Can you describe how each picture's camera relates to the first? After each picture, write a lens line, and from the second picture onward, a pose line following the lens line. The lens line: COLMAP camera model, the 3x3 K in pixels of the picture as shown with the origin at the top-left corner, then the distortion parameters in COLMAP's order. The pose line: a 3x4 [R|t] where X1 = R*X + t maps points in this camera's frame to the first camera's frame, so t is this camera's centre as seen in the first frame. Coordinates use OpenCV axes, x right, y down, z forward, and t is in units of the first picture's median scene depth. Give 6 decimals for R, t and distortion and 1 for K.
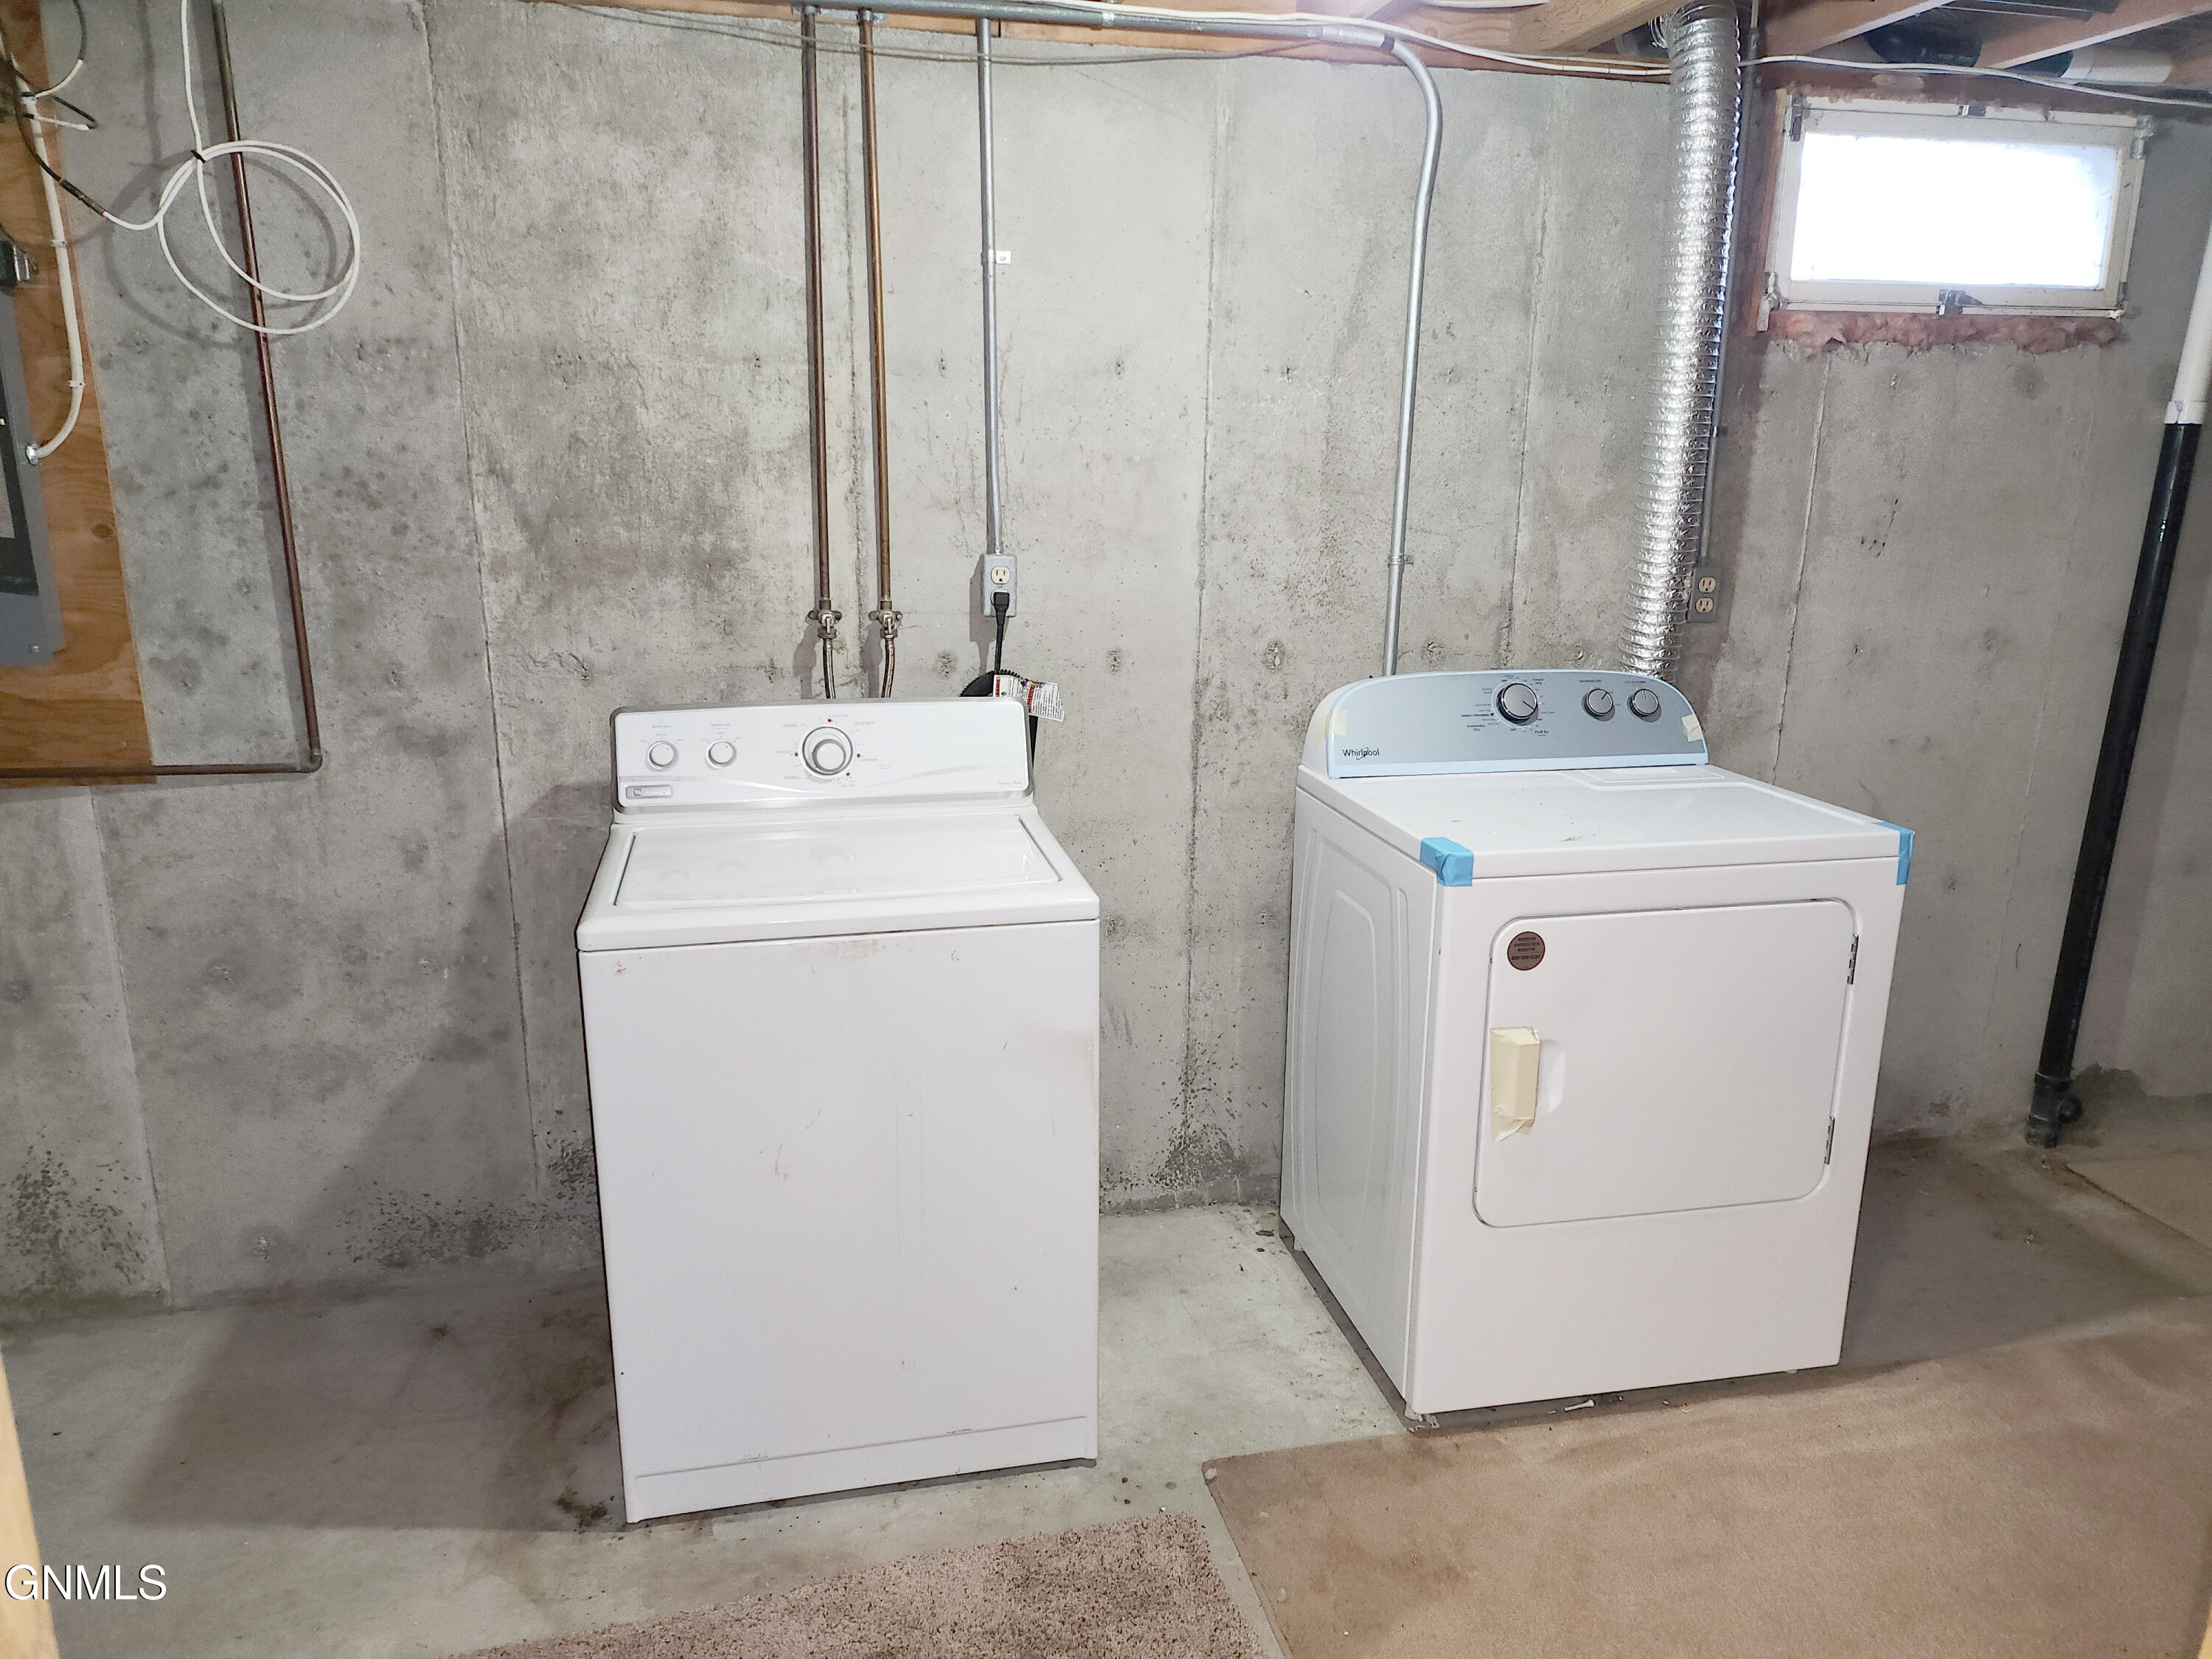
lens RADIAL K [[1547.3, 0, 1103.5], [0, 1547.3, 841.0], [0, 0, 1]] dist [0.003961, -0.001143]
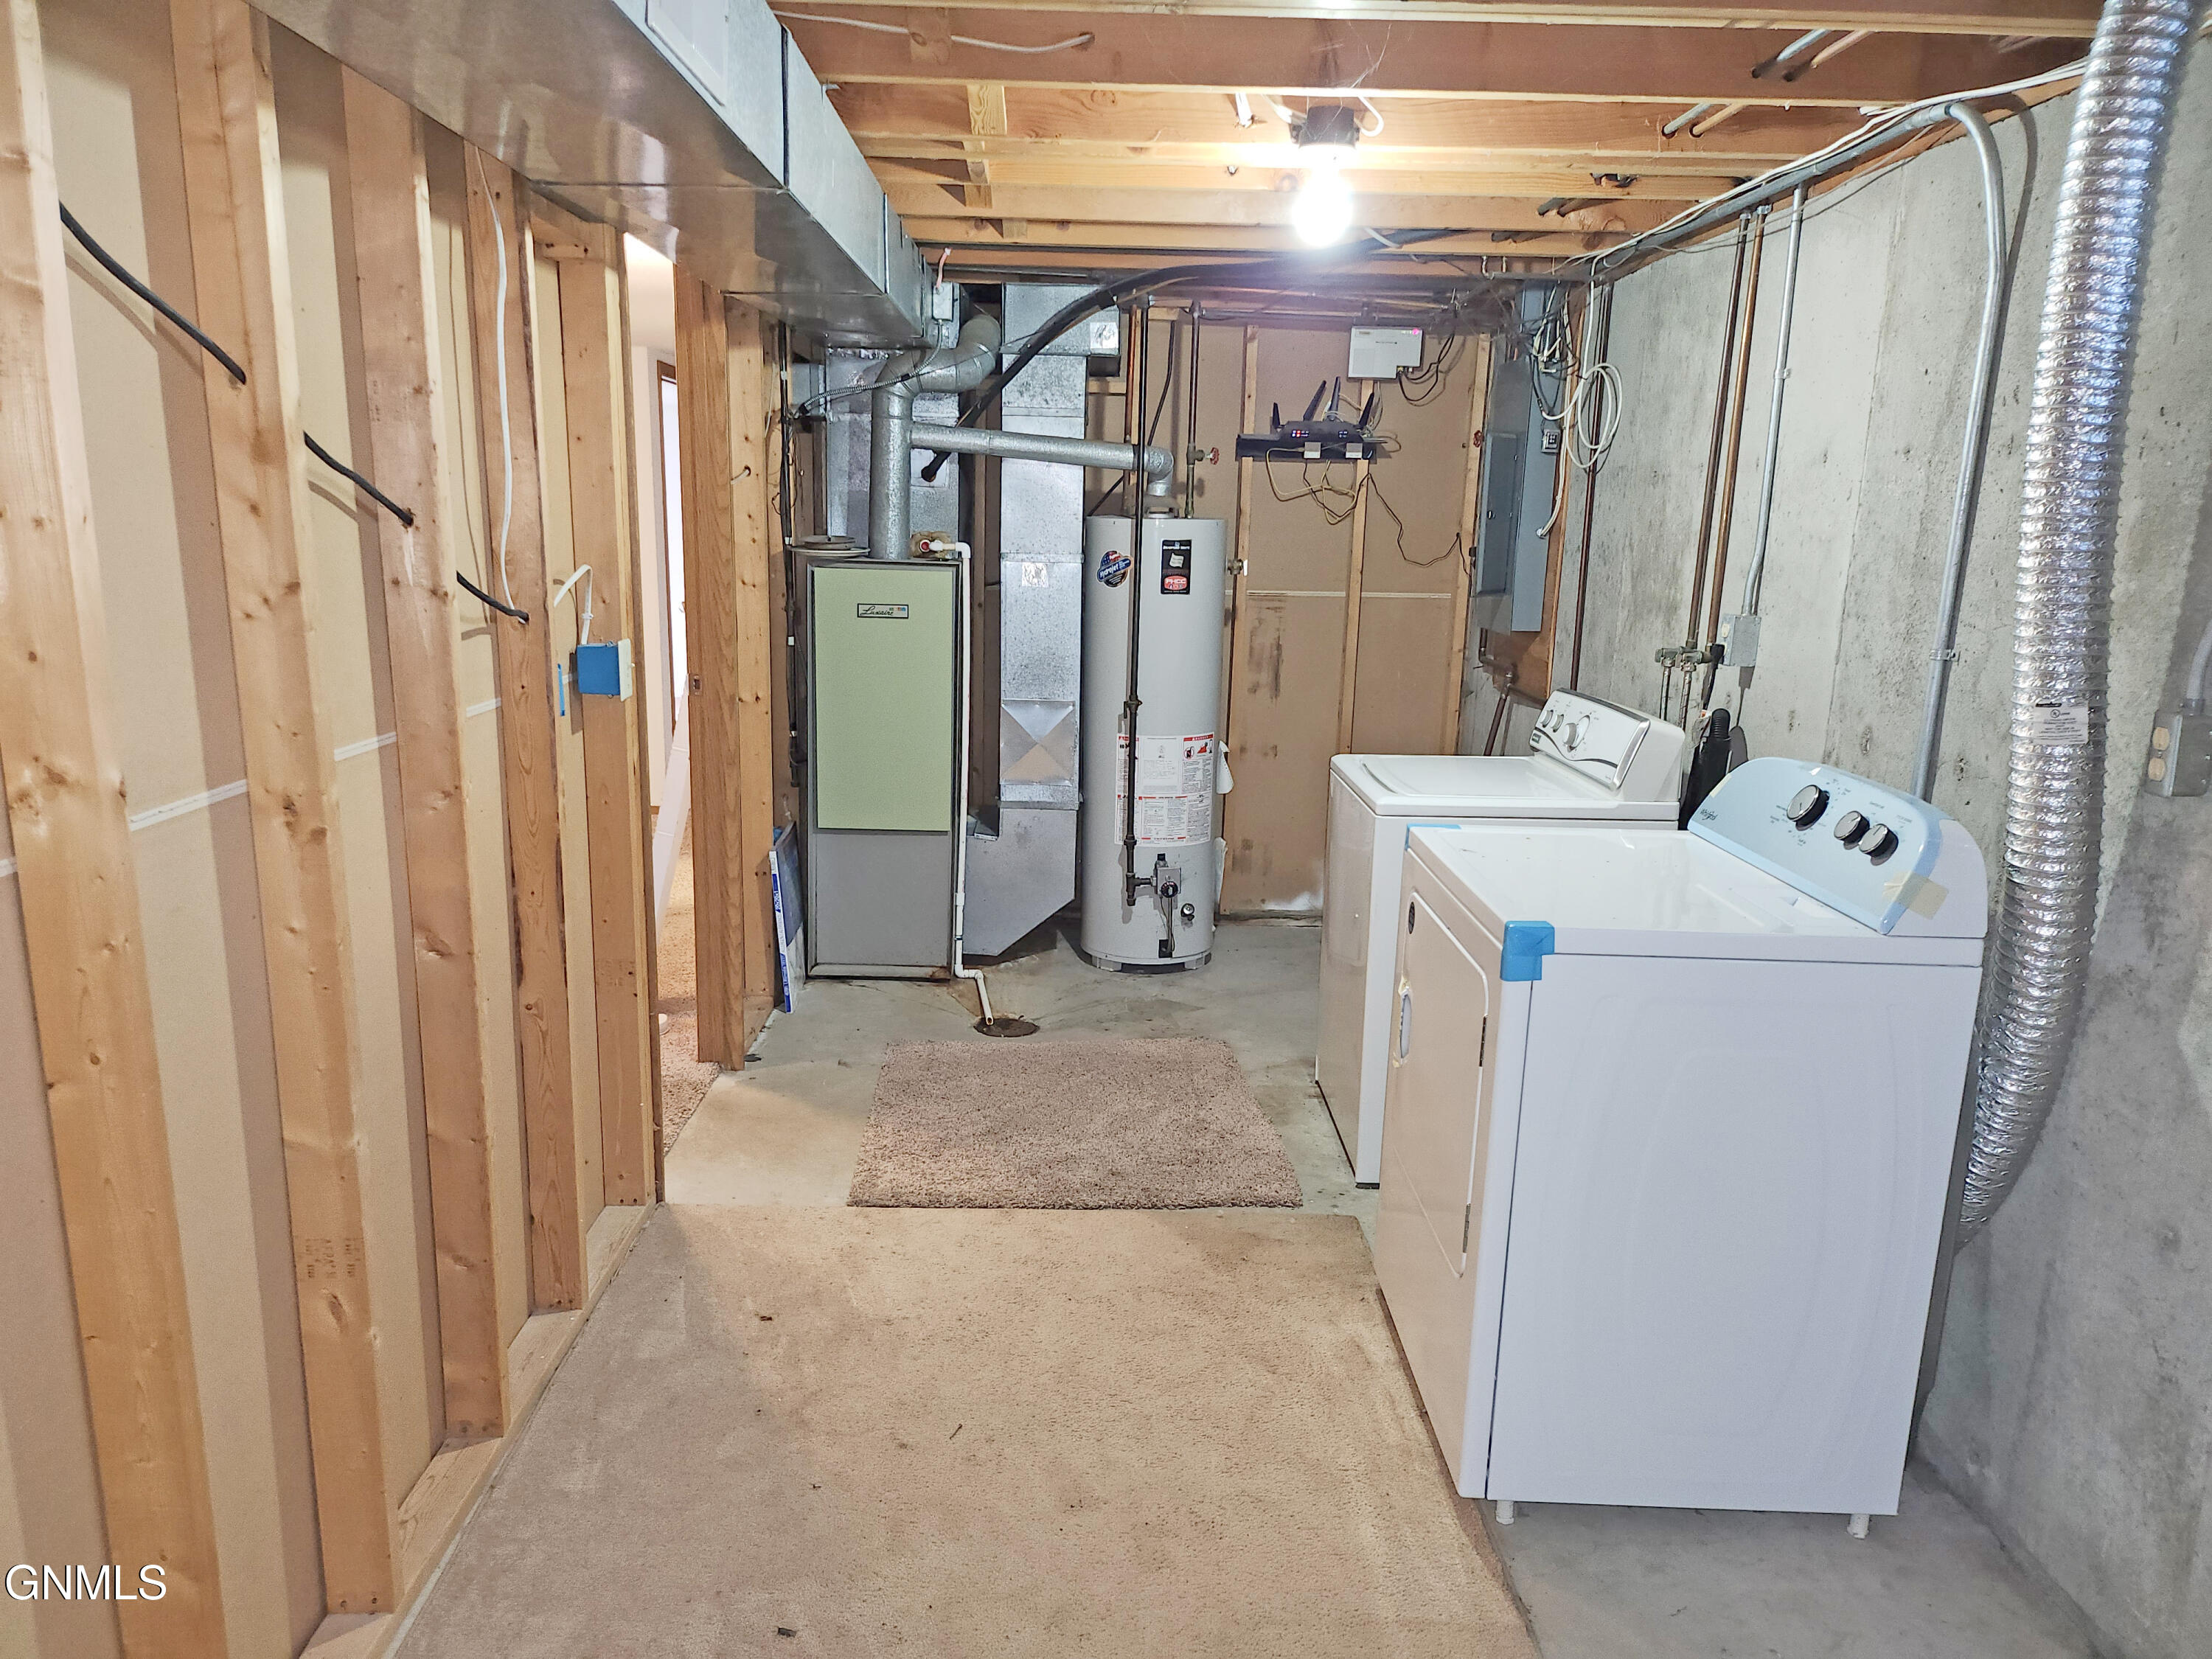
lens RADIAL K [[1547.3, 0, 1103.2], [0, 1547.3, 830.3], [0, 0, 1]] dist [0.003961, -0.001143]
pose [[-0.193624, 0.198157, -0.960856, 1.205752], [-0.282004, 0.926816, 0.247965, -0.182378], [0.939672, 0.318977, -0.123572, 0.722521]]
